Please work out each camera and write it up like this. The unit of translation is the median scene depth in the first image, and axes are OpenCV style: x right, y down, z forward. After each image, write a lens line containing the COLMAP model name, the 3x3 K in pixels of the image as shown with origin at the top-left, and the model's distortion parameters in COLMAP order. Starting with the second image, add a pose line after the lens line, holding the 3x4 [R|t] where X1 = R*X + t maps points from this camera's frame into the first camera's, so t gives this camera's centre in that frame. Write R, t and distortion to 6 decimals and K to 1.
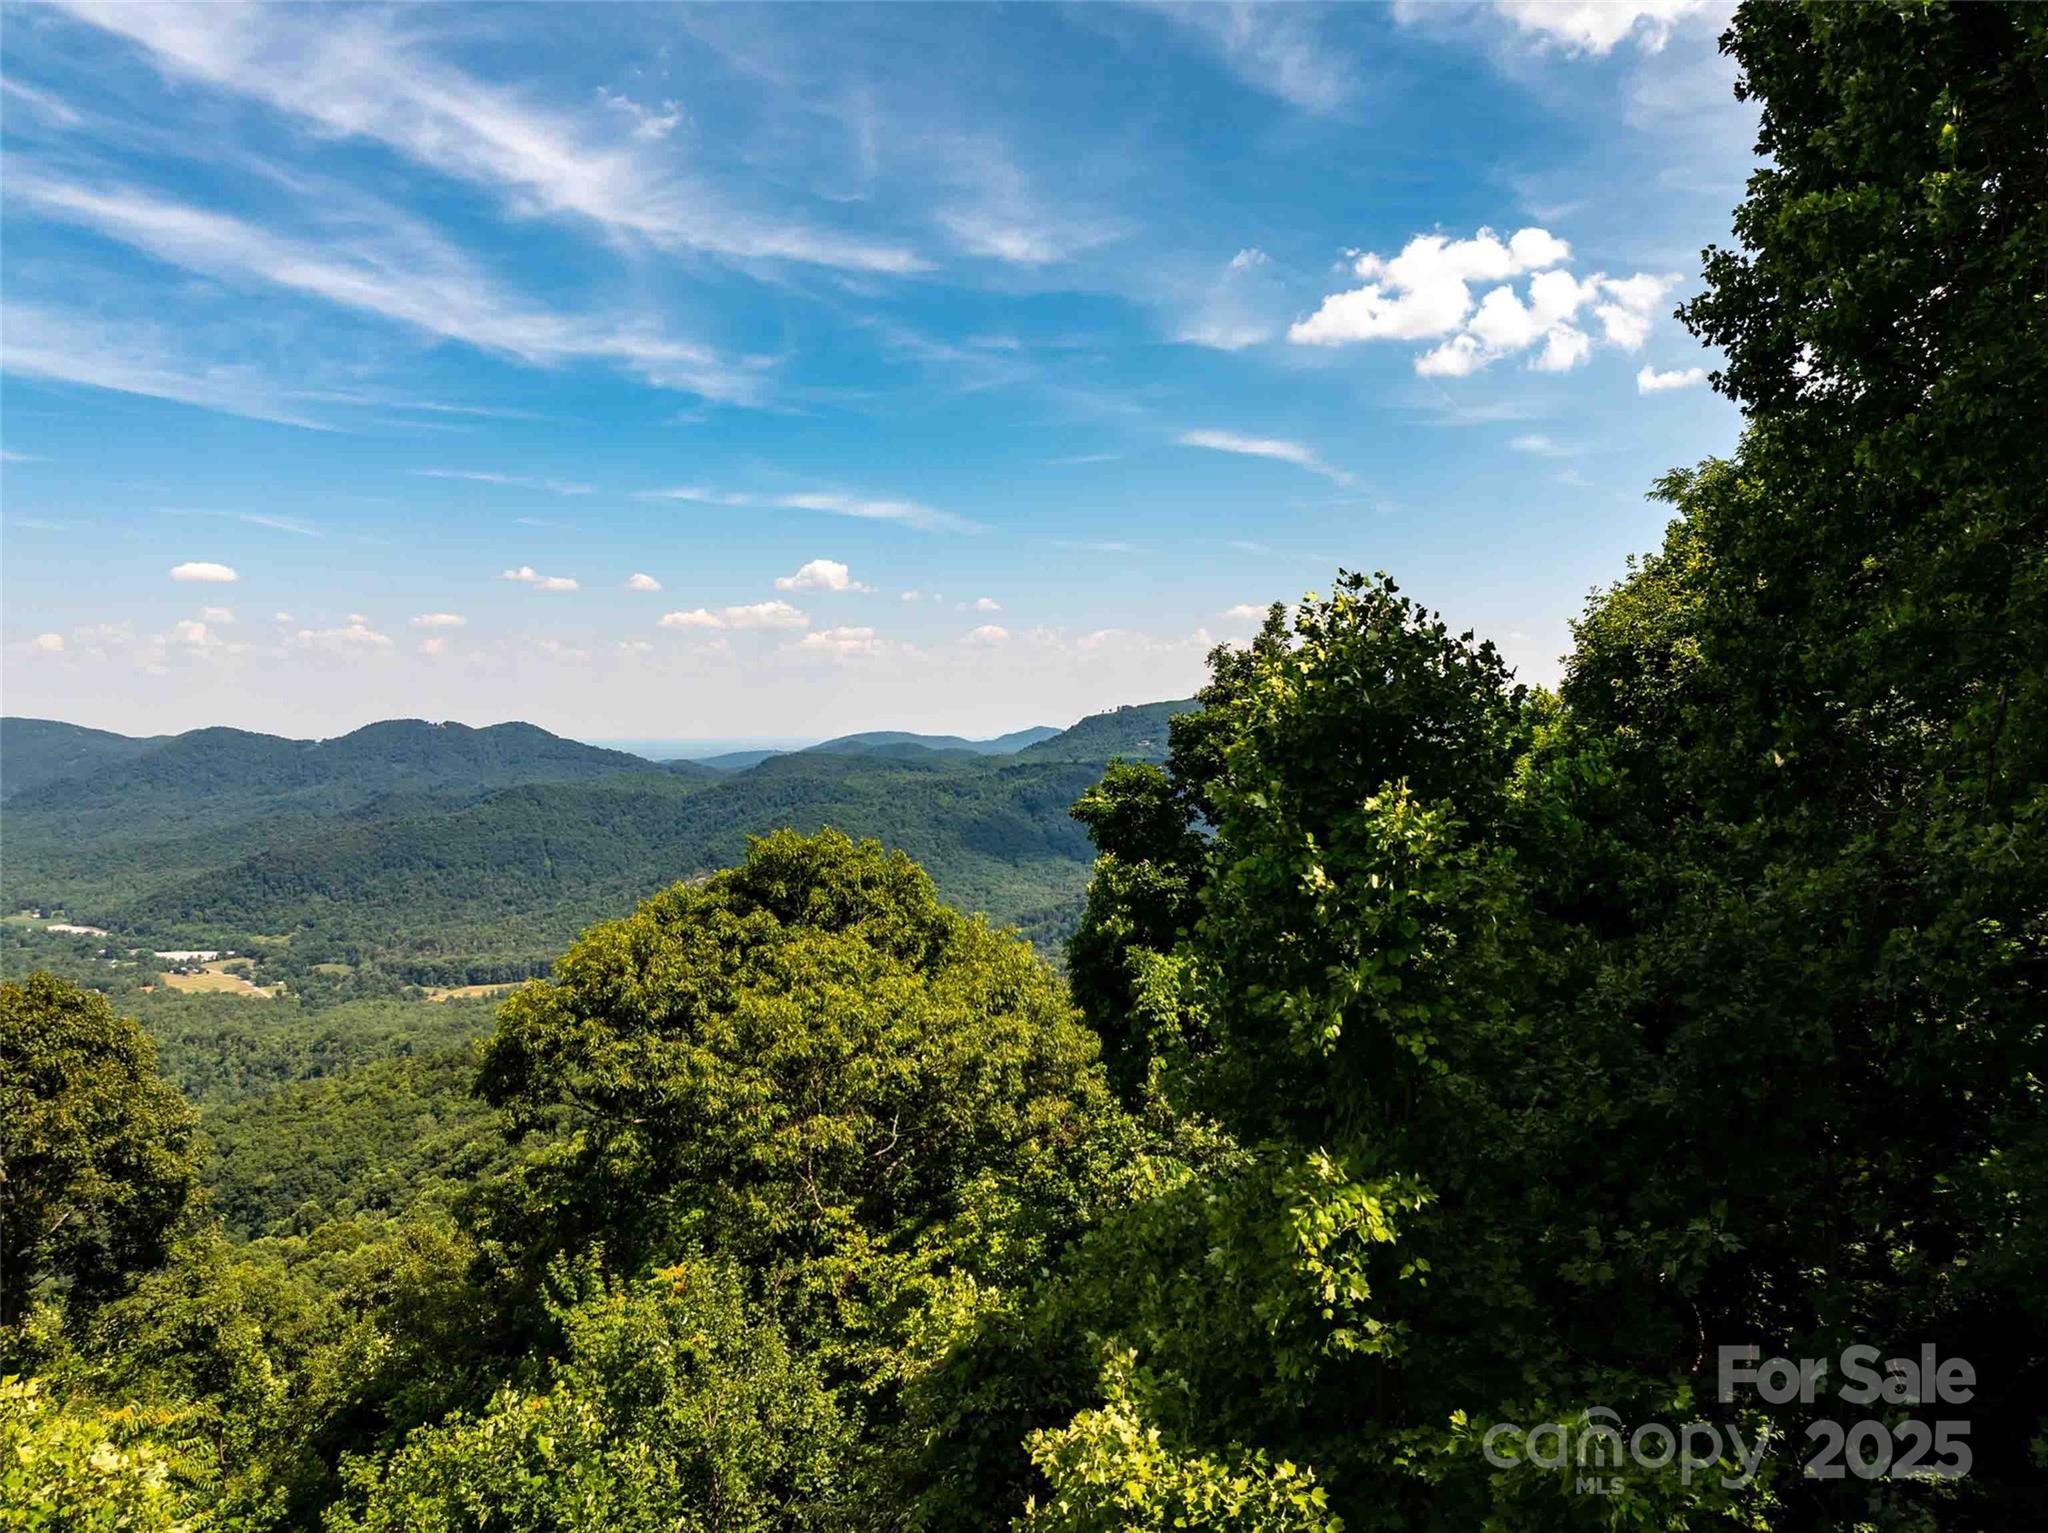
lens RADIAL K [[1432.3, 0, 1023.7], [0, 1432.3, 757.9], [0, 0, 1]] dist [-0.050957, 0.017177]
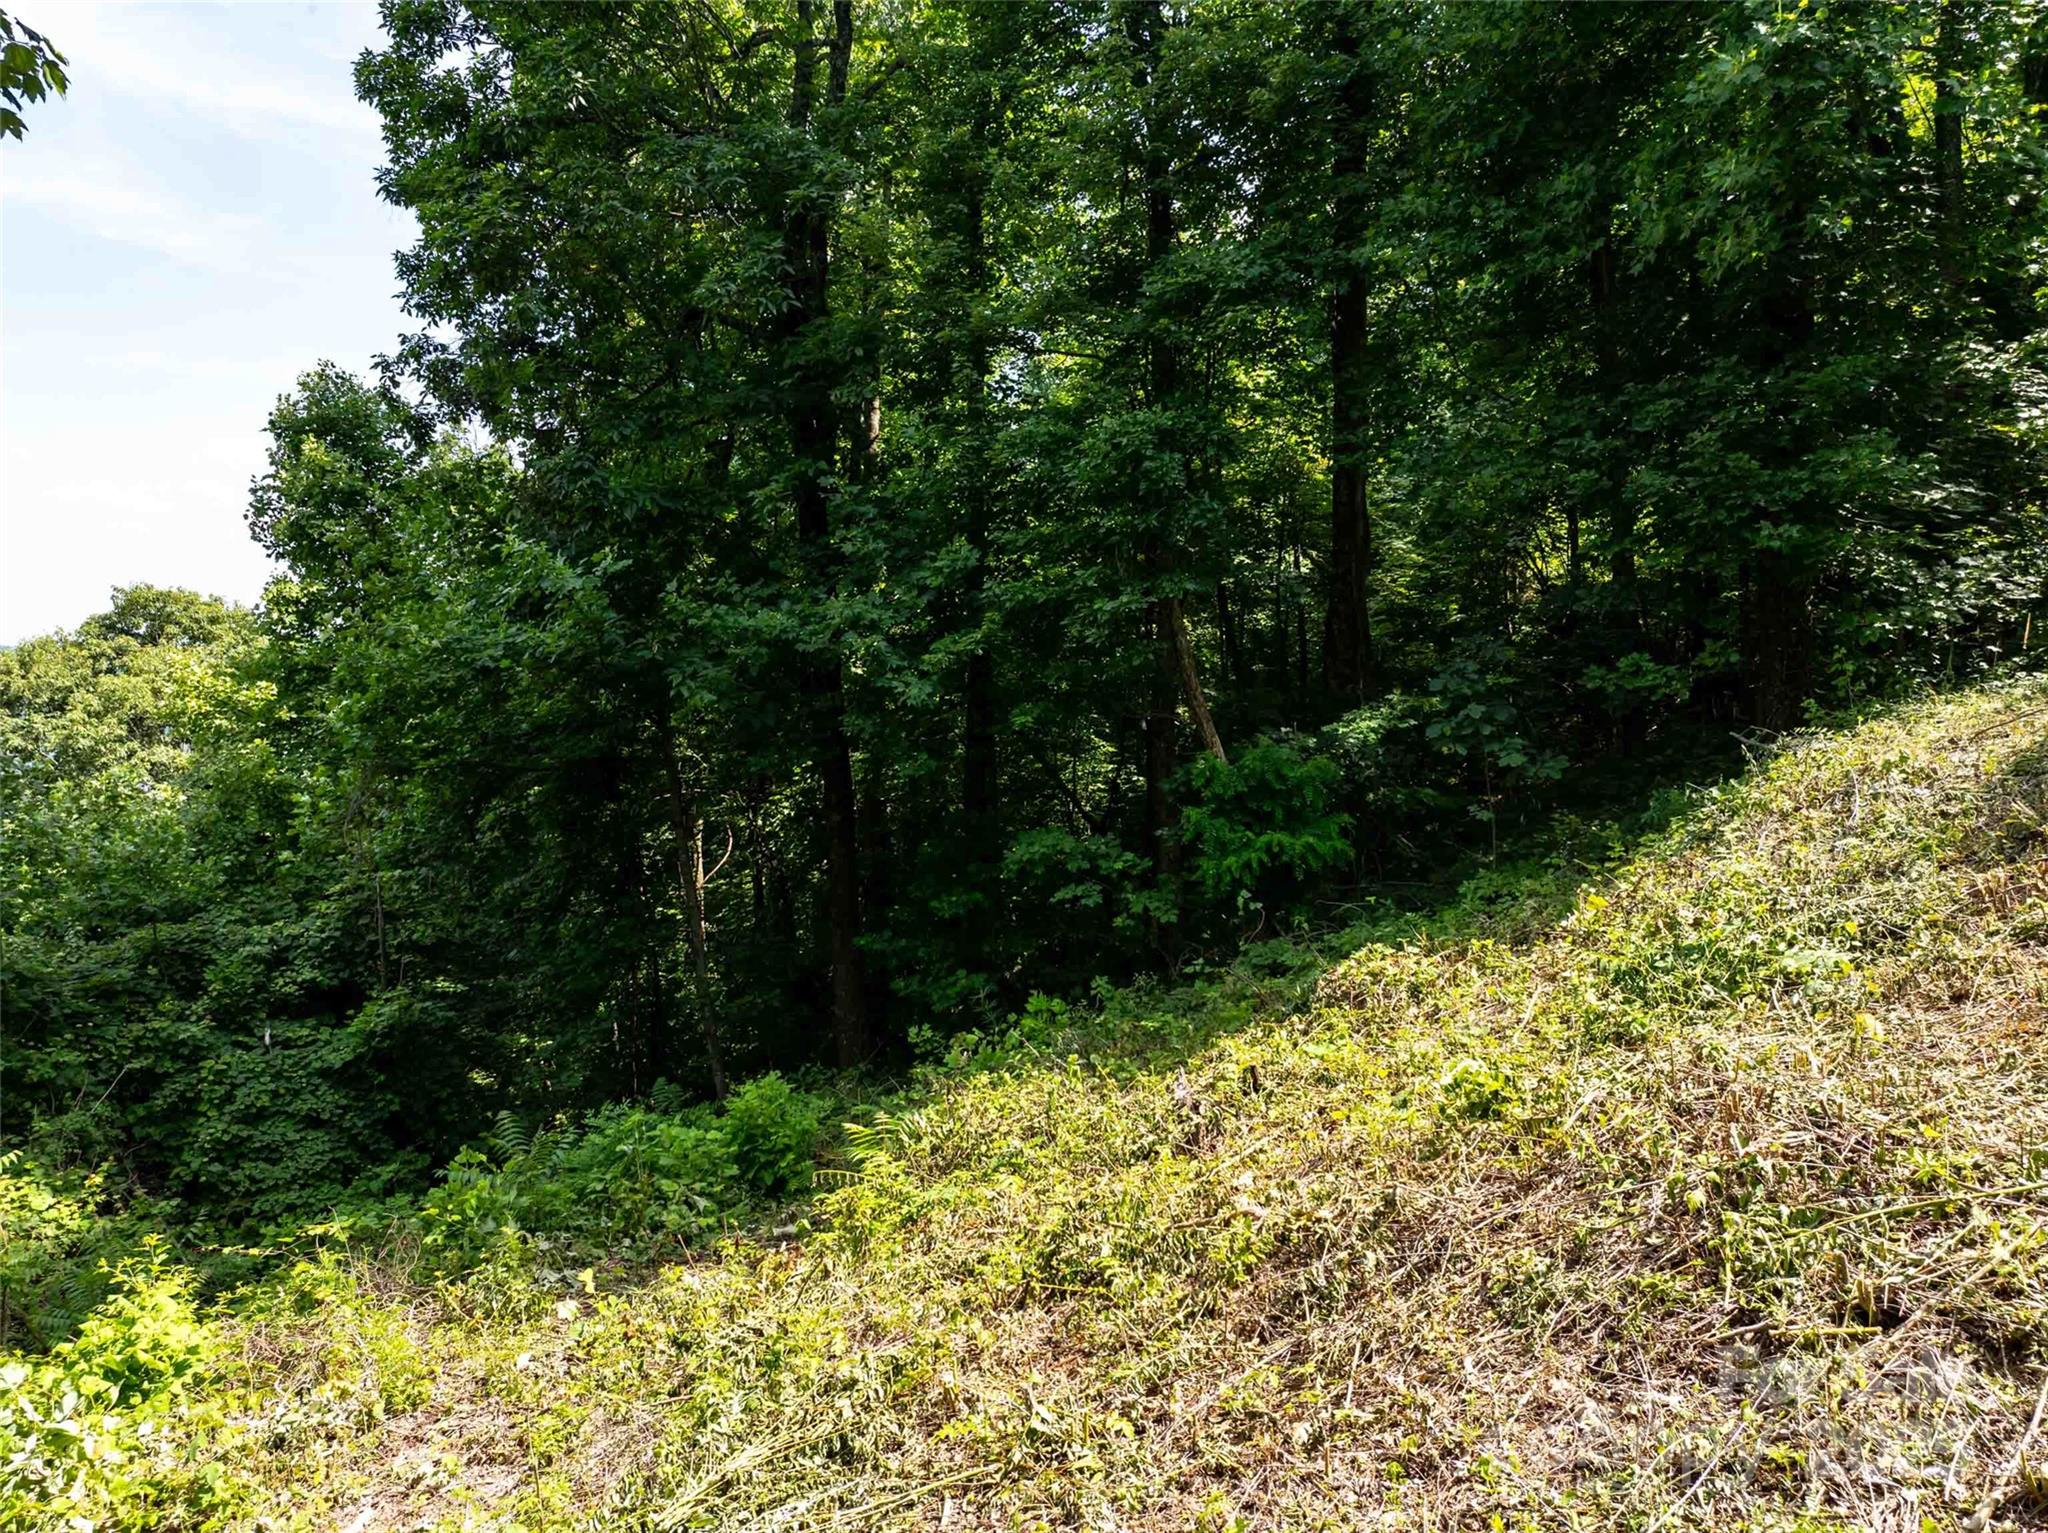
lens RADIAL K [[1432.3, 0, 1027.0], [0, 1432.3, 767.5], [0, 0, 1]] dist [-0.050957, 0.017177]
pose [[0.944514, -0.043618, 0.325562, 0.208727], [0.015786, 0.996027, 0.087647, 0.137368], [-0.328092, -0.077644, 0.941450, -0.627308]]
